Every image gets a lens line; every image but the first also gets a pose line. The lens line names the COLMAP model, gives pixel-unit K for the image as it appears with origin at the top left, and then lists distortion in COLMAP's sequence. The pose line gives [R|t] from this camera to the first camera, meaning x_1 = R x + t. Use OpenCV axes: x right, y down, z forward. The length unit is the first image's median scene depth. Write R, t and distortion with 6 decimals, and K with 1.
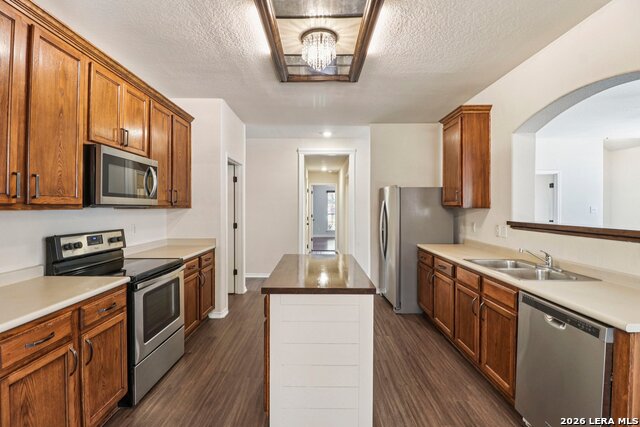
lens RADIAL K [[302.8, 0, 315.9], [0, 302.8, 210.0], [0, 0, 1]] dist [-0.011393, -0.002568]
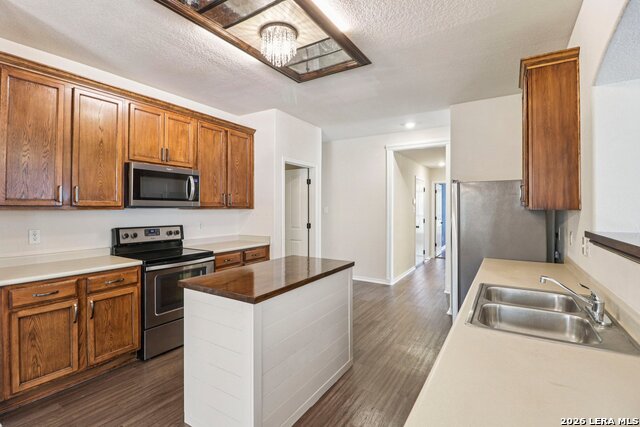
lens RADIAL K [[302.8, 0, 315.4], [0, 302.8, 208.9], [0, 0, 1]] dist [-0.011393, -0.002568]
pose [[0.846197, 0.002653, -0.532863, 0.582992], [-0.005767, 0.999975, -0.004180, -0.003403], [0.532839, 0.006610, 0.846191, 0.231839]]
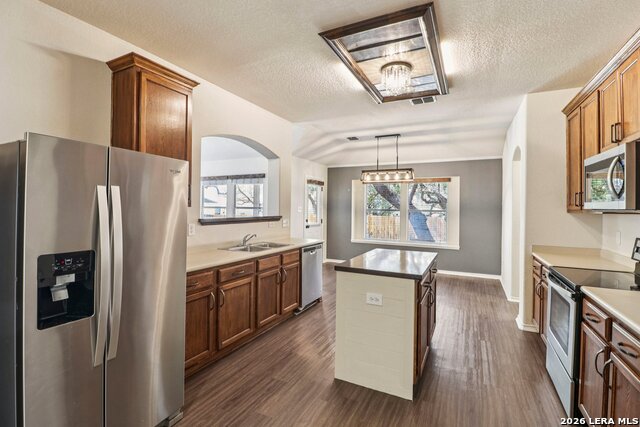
lens RADIAL K [[302.8, 0, 317.6], [0, 302.8, 210.5], [0, 0, 1]] dist [-0.011393, -0.002568]
pose [[-0.896290, -0.017729, 0.443114, -0.234216], [-0.010197, 0.999760, 0.019375, -0.018547], [-0.443351, 0.012847, -0.896256, 2.079417]]
